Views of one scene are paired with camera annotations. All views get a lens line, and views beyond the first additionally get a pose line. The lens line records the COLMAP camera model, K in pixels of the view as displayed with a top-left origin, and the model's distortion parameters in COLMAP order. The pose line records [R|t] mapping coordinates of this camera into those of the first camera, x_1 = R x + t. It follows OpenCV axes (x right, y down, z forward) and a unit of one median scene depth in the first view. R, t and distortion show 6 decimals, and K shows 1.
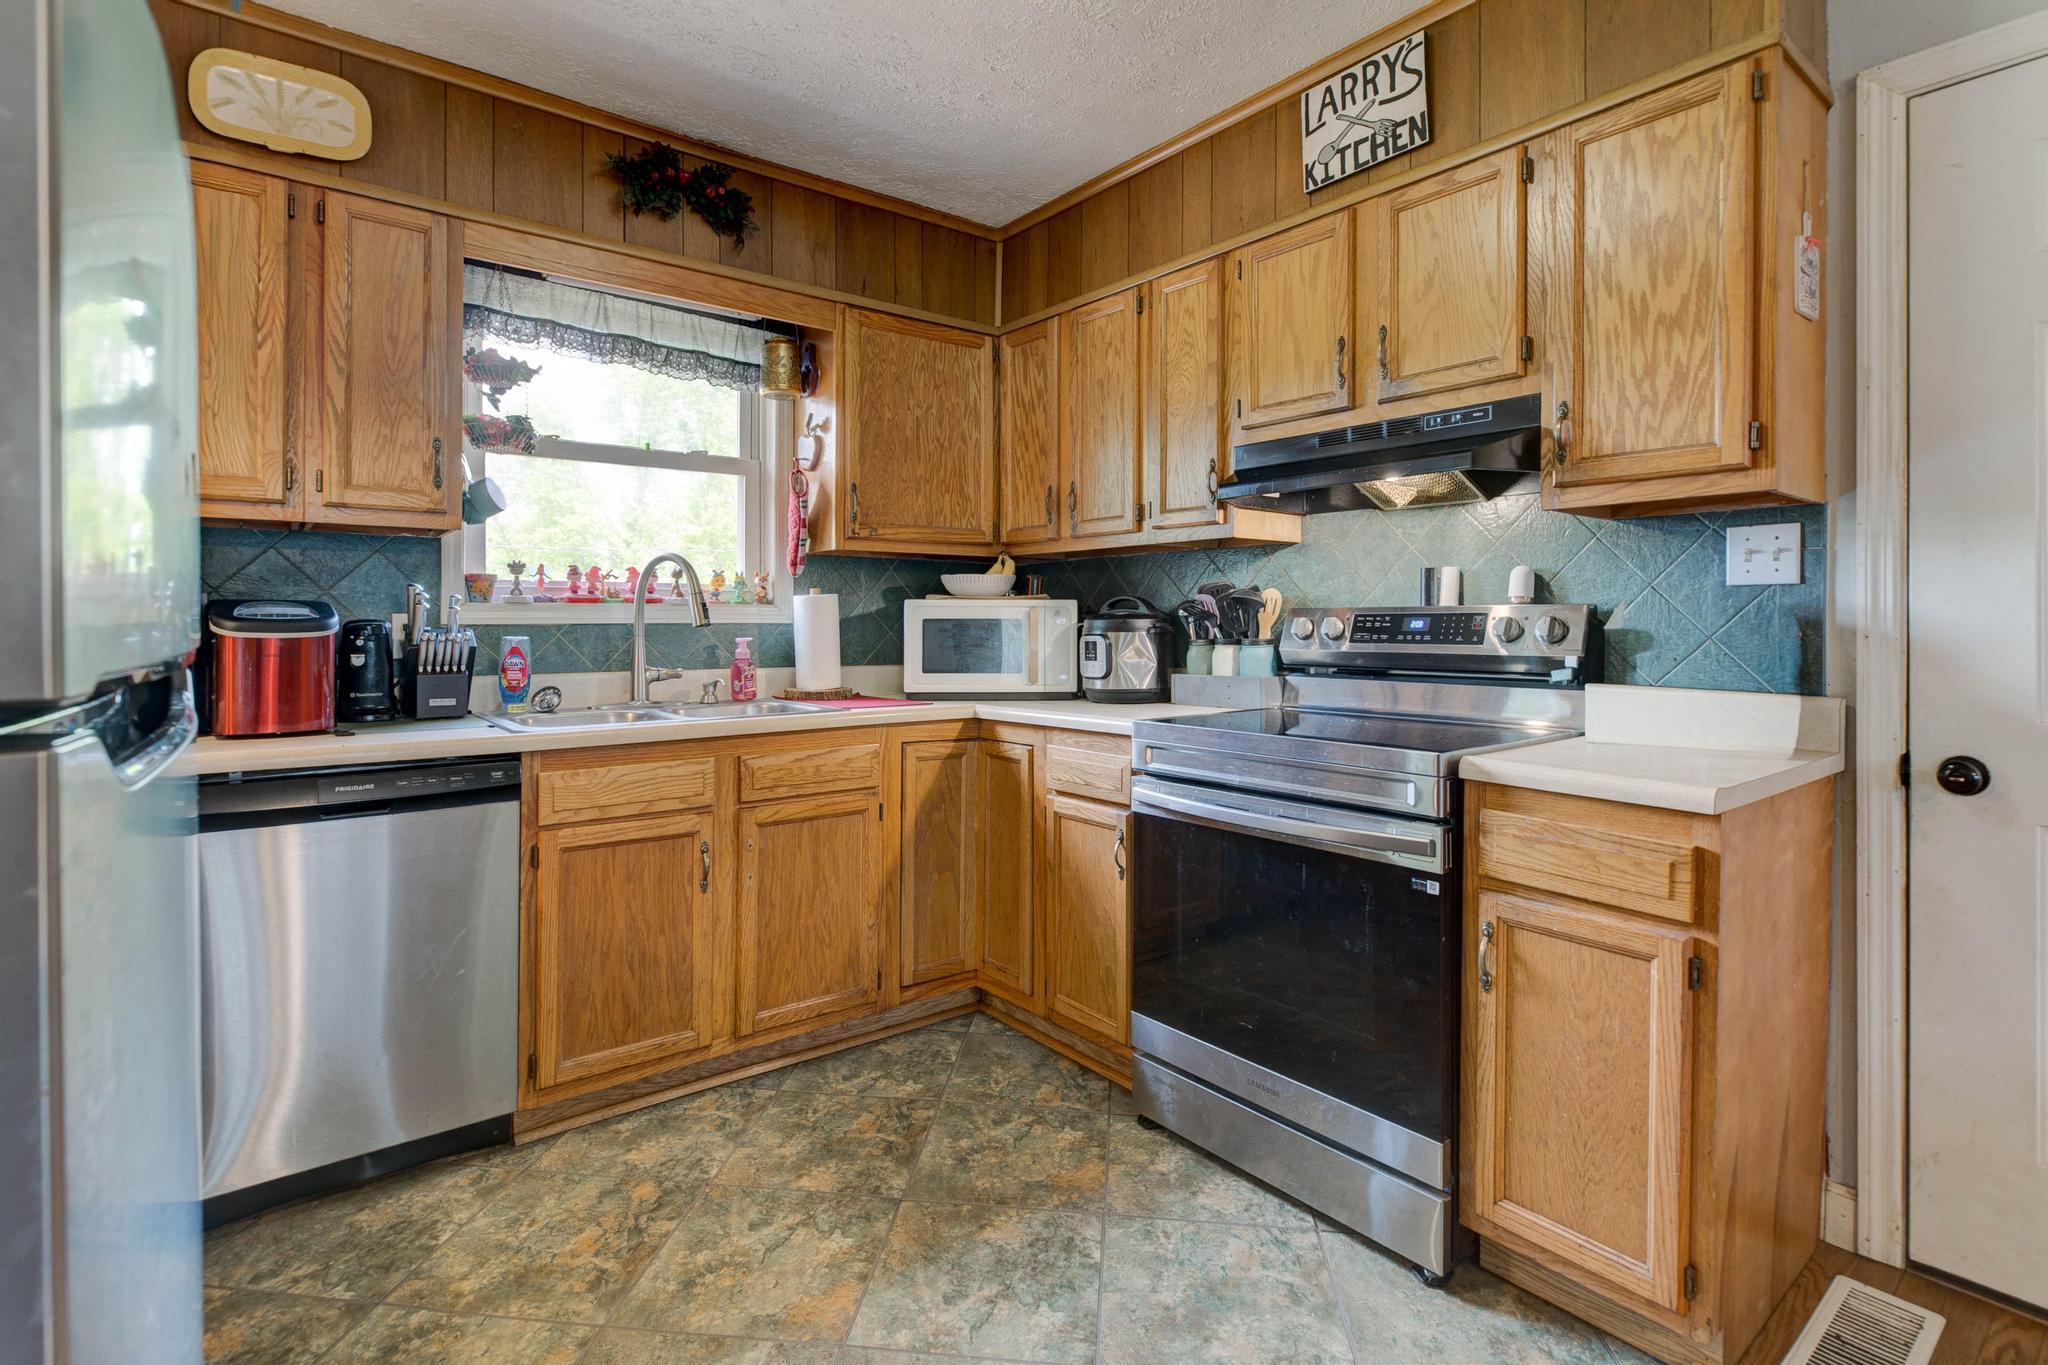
lens RADIAL K [[965.5, 0, 1025.9], [0, 965.5, 622.3], [0, 0, 1]] dist [0.002429, 0.000754]
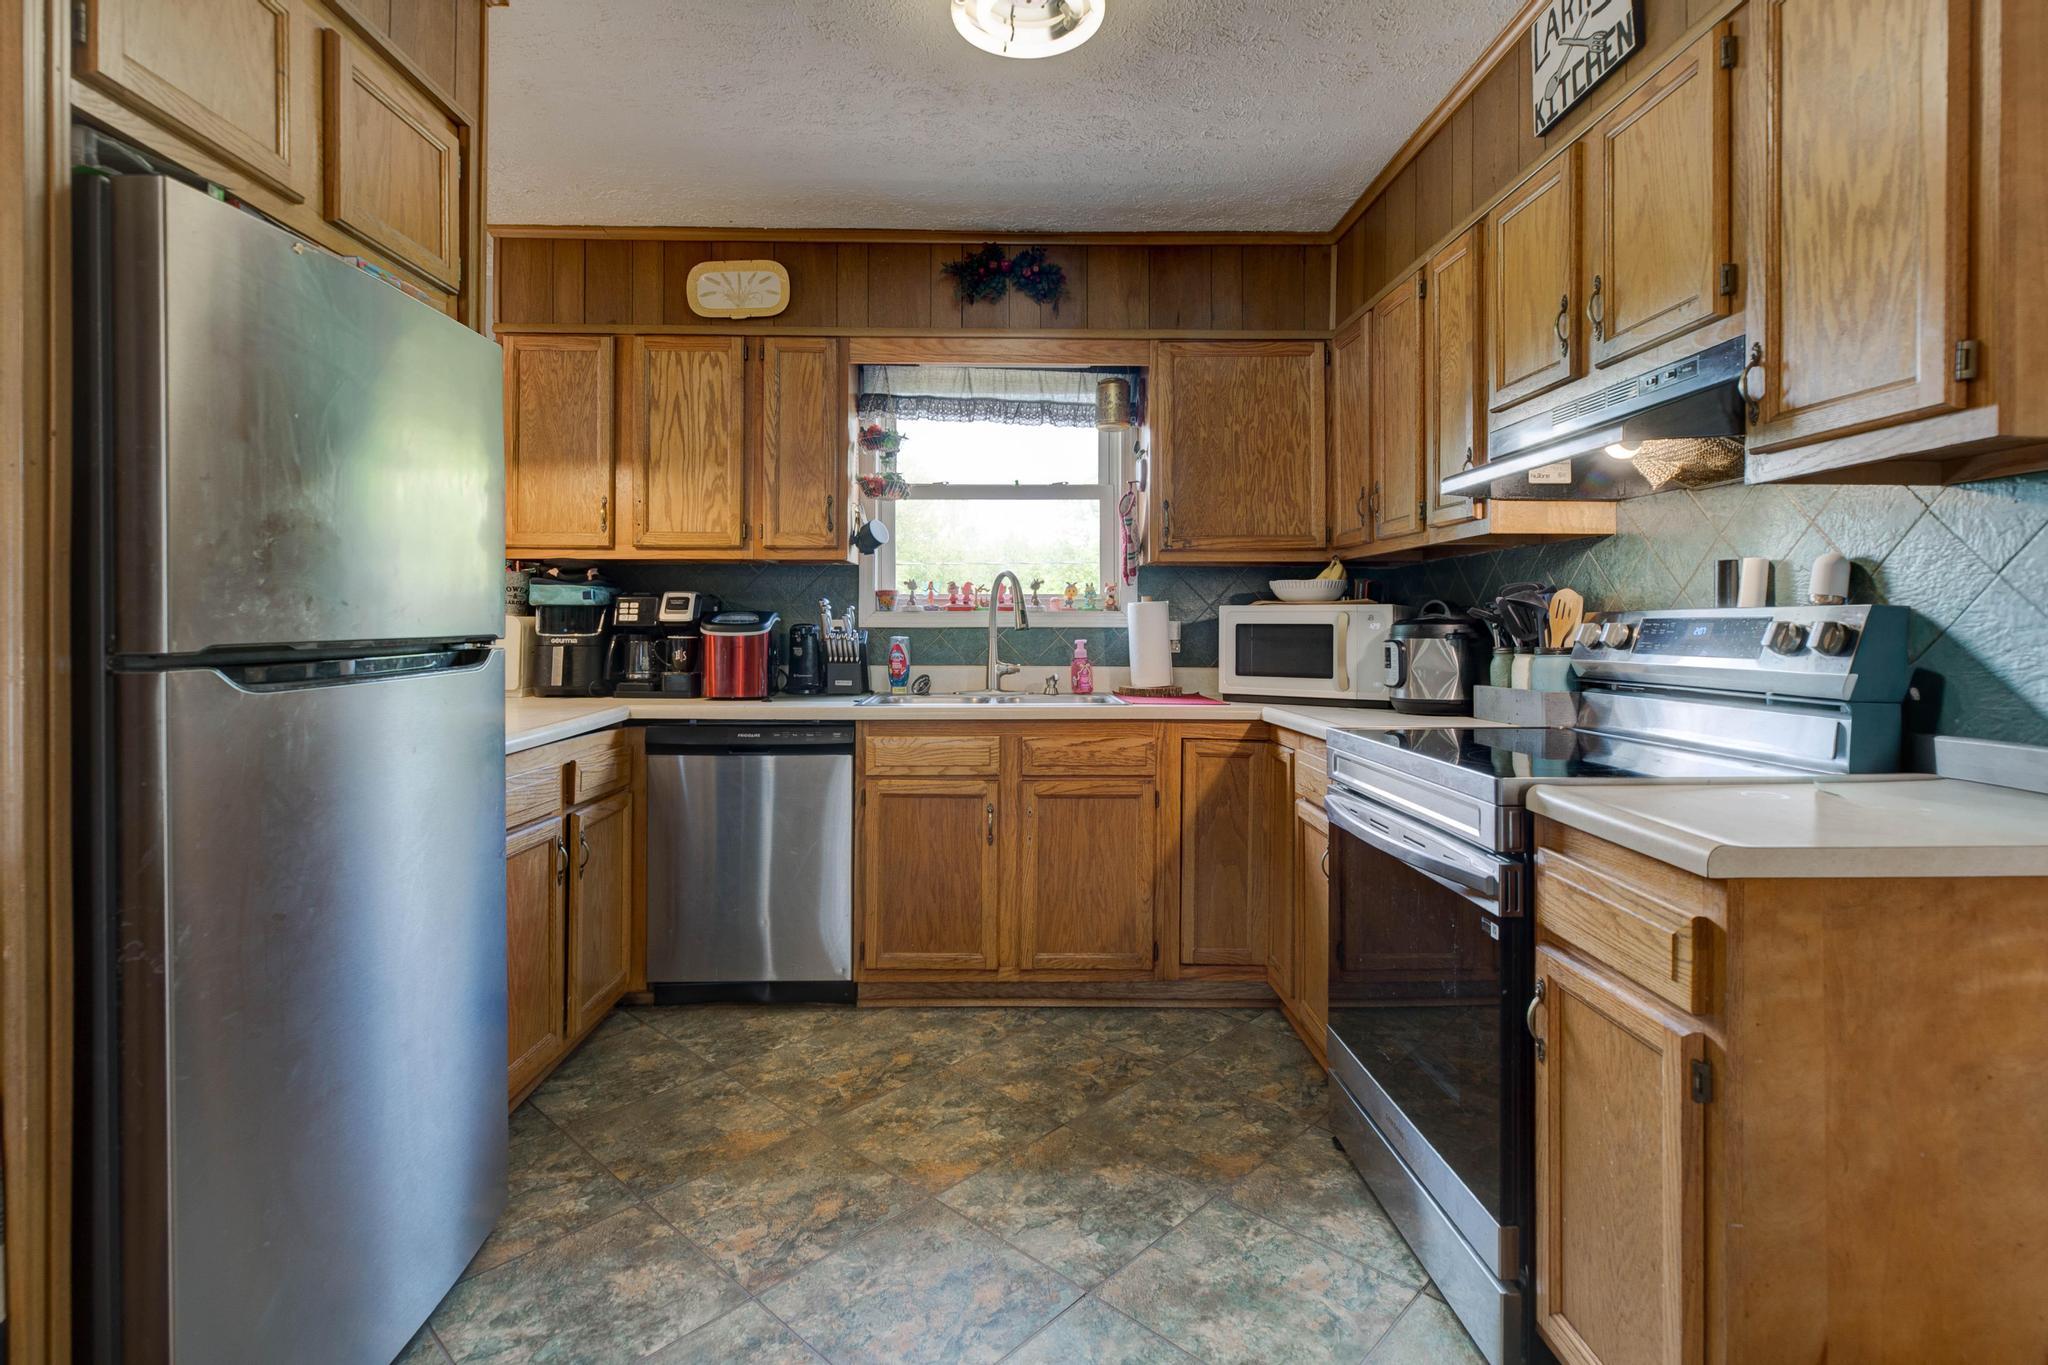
lens RADIAL K [[965.5, 0, 1057.0], [0, 965.5, 623.2], [0, 0, 1]] dist [0.002429, 0.000754]
pose [[0.814899, 0.000978, -0.579602, 0.458323], [-0.003589, 0.999988, -0.003359, -0.000441], [0.579591, 0.004818, 0.814893, 0.040758]]
